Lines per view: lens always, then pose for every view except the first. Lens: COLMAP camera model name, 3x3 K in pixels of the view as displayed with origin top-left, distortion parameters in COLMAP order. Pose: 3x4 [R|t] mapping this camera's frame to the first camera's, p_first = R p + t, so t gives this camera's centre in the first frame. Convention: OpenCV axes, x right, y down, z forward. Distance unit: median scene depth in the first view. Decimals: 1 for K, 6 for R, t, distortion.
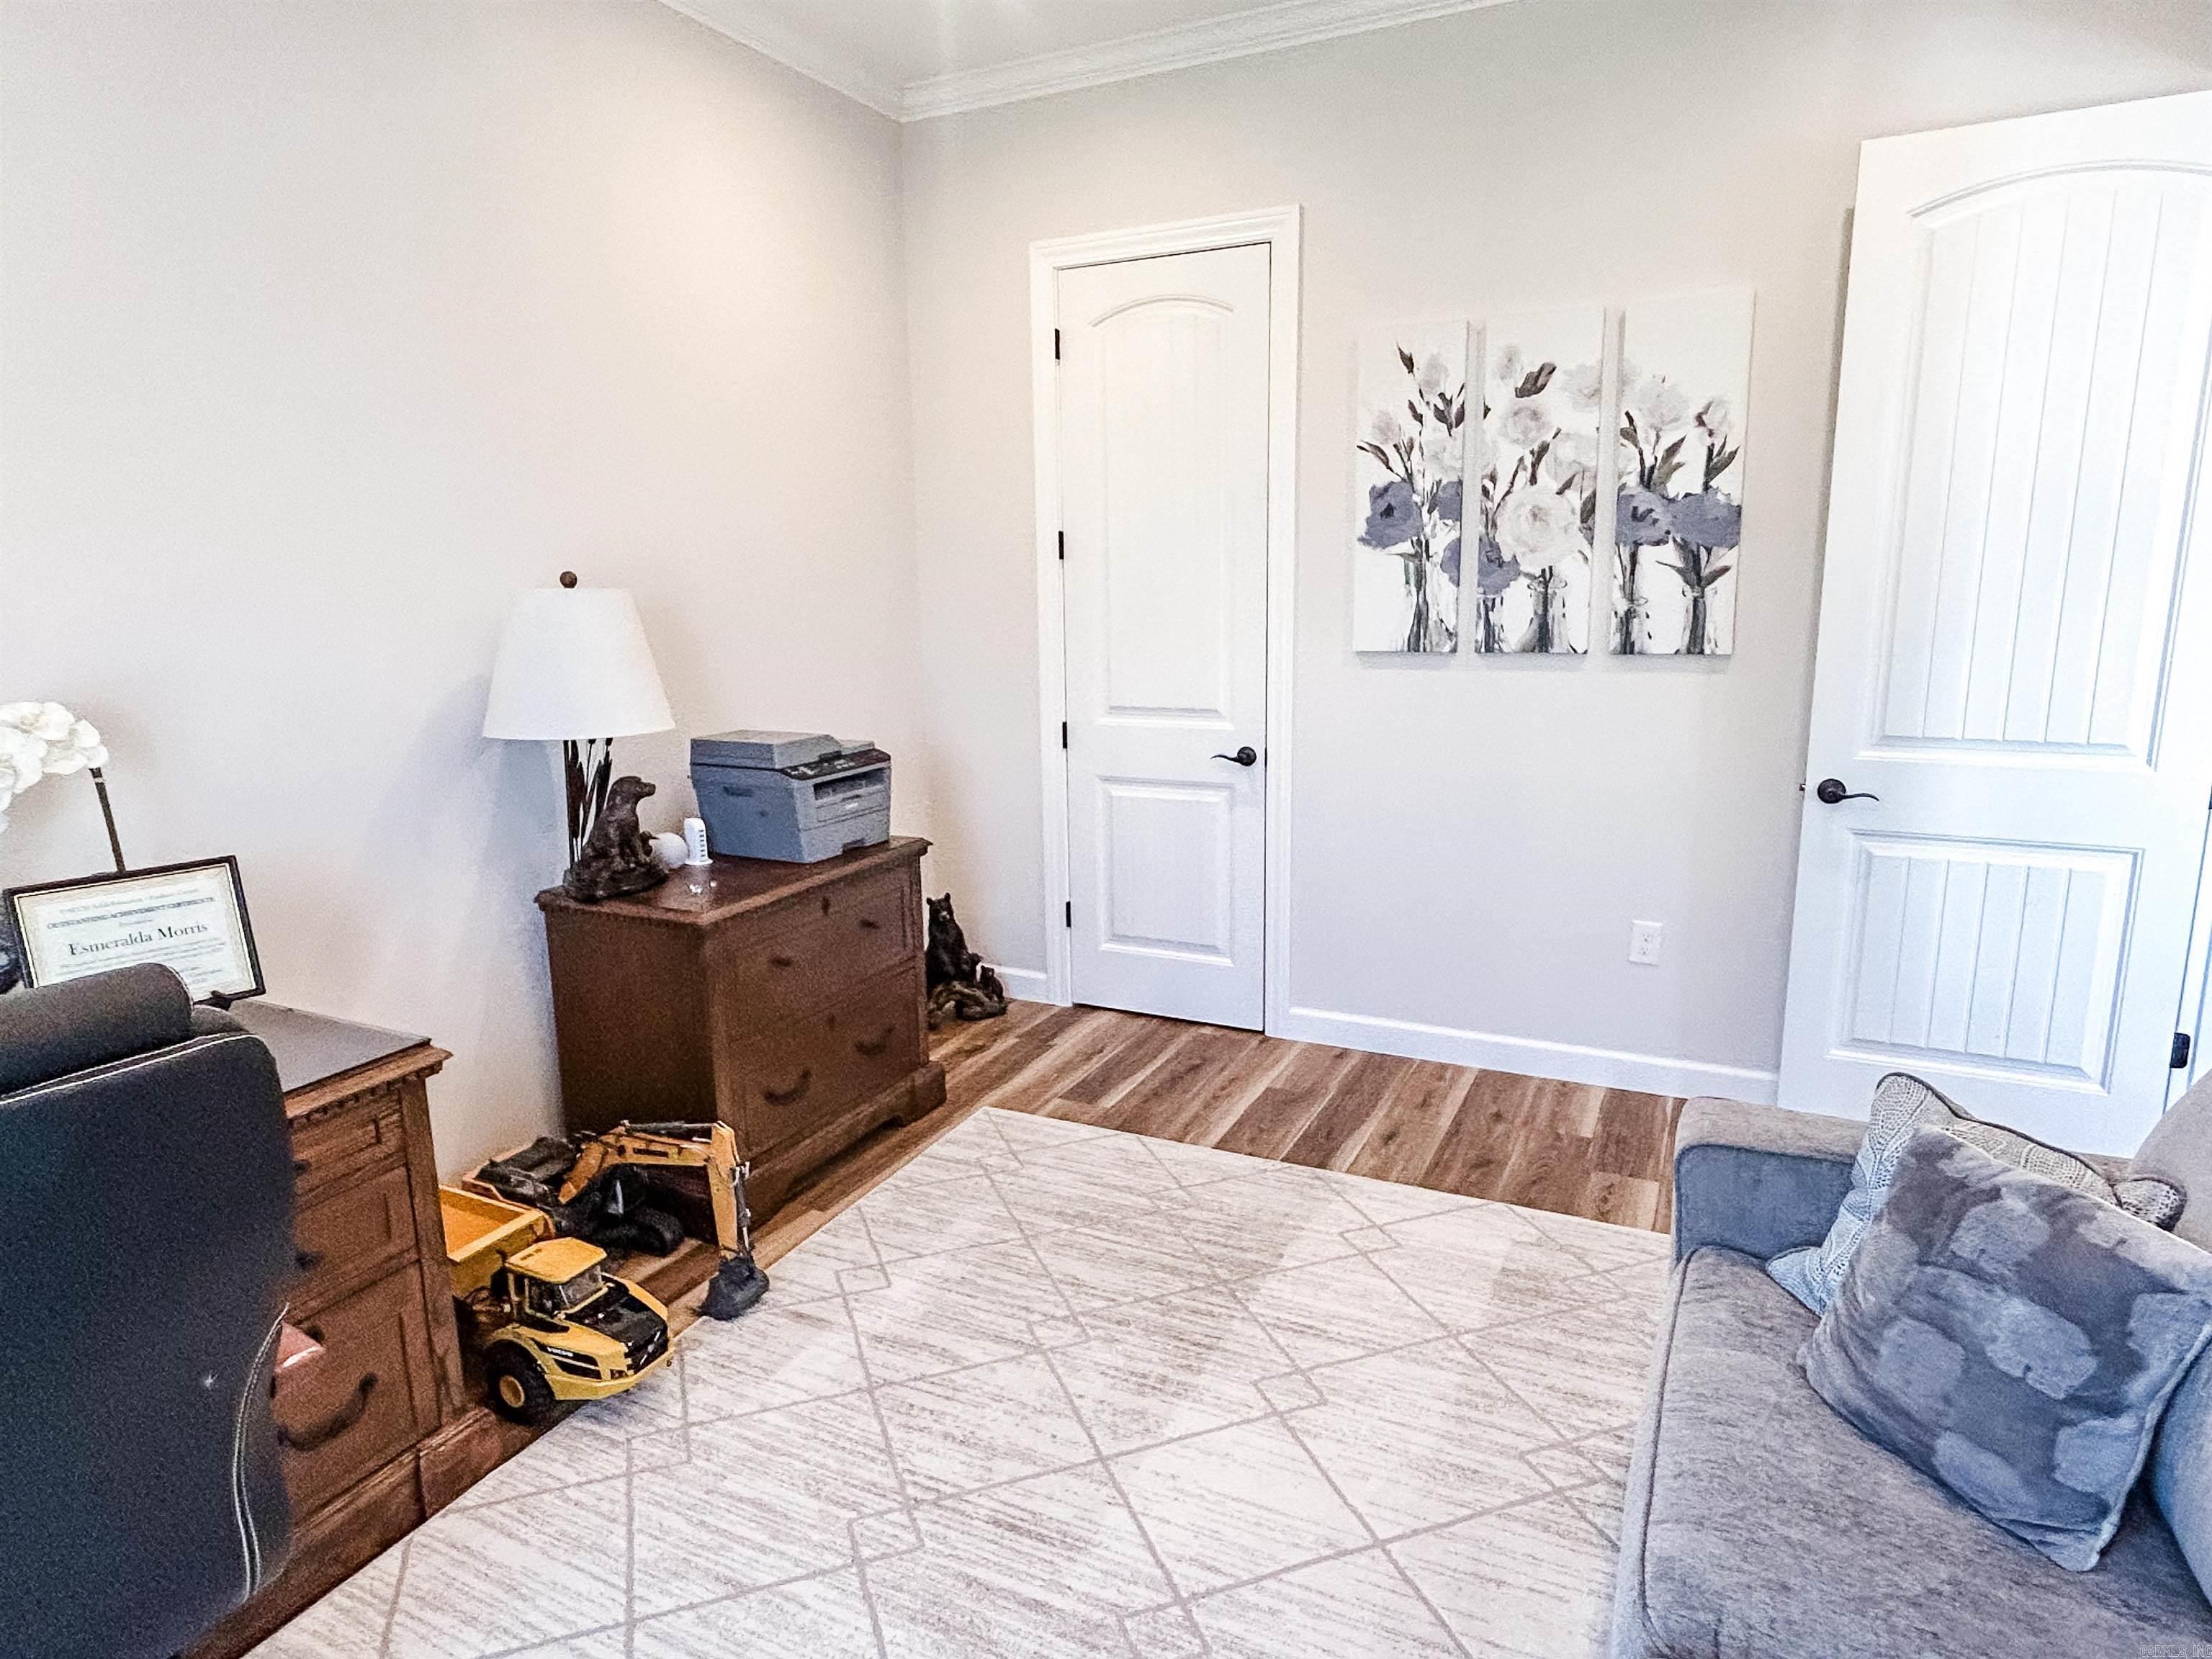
lens RADIAL K [[1226.4, 0, 1149.3], [0, 1226.4, 817.1], [0, 0, 1]] dist [0.002657, 0.001005]
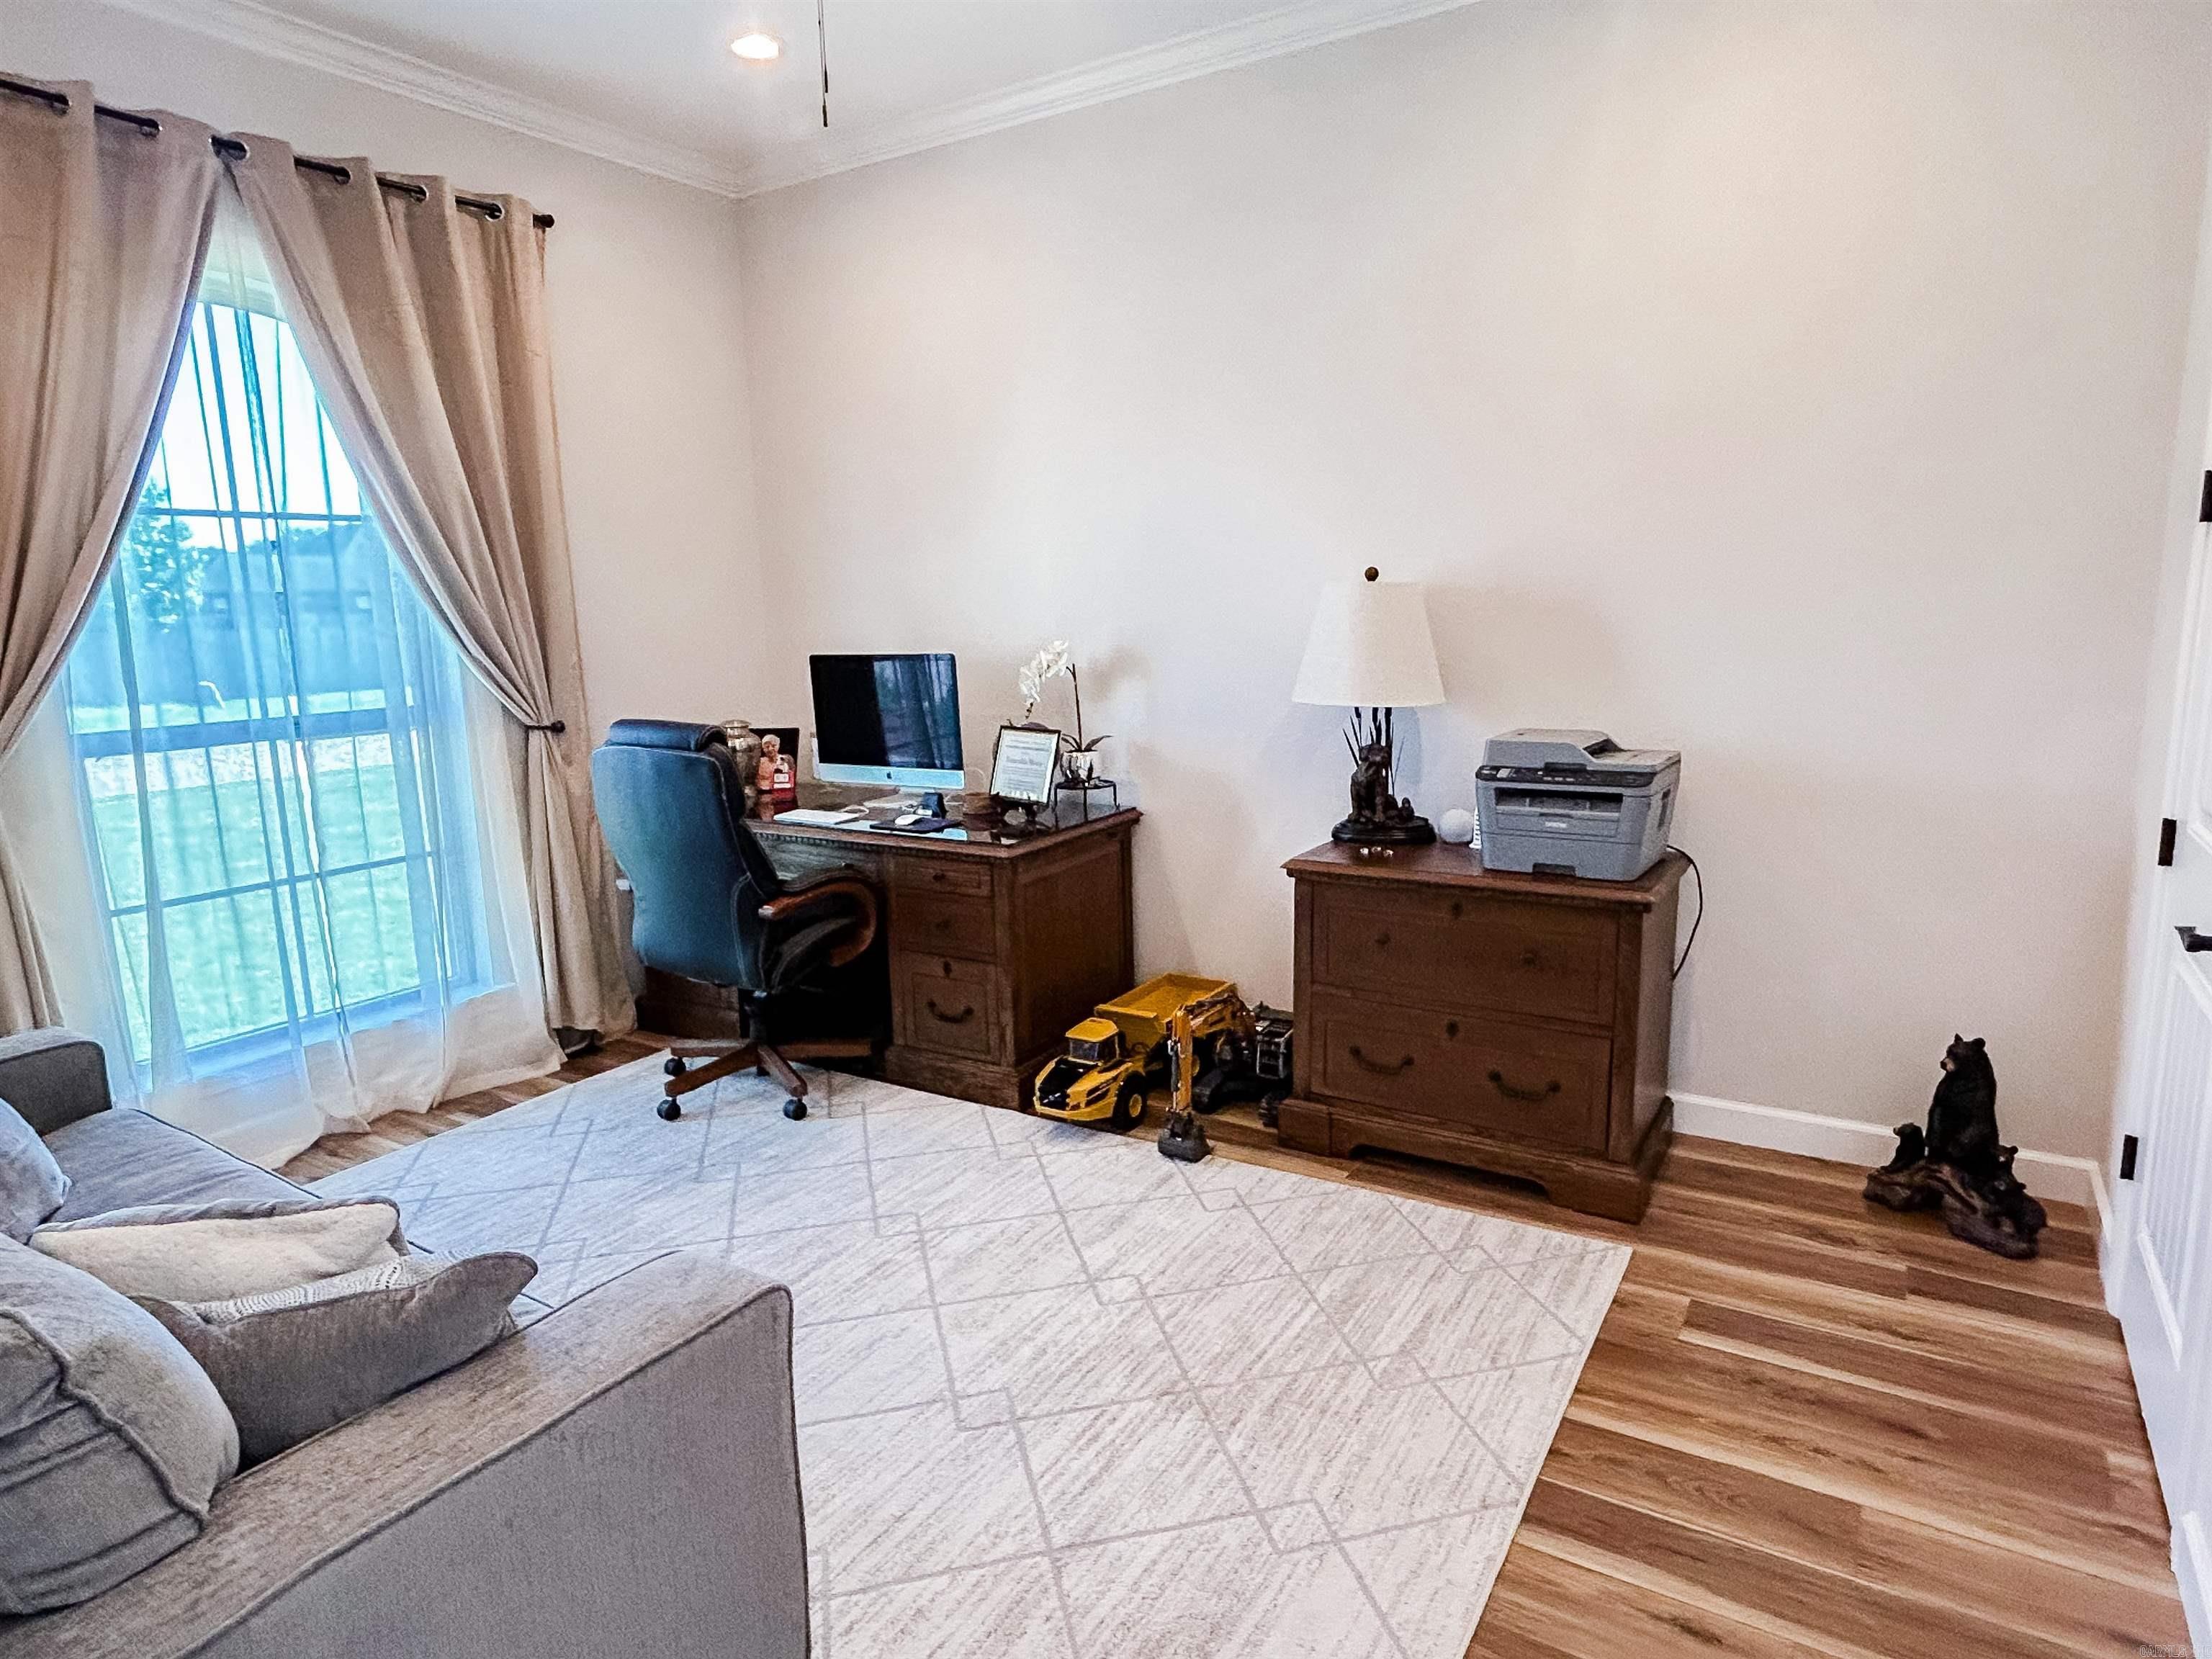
lens RADIAL K [[1324.7, 0, 1102.5], [0, 1324.7, 825.2], [0, 0, 1]] dist [-0.000947, -0.001537]
pose [[-0.099893, 0.192964, -0.976108, 0.744106], [-0.167511, 0.963751, 0.207664, -0.156332], [0.980796, 0.184253, -0.063948, 0.755049]]
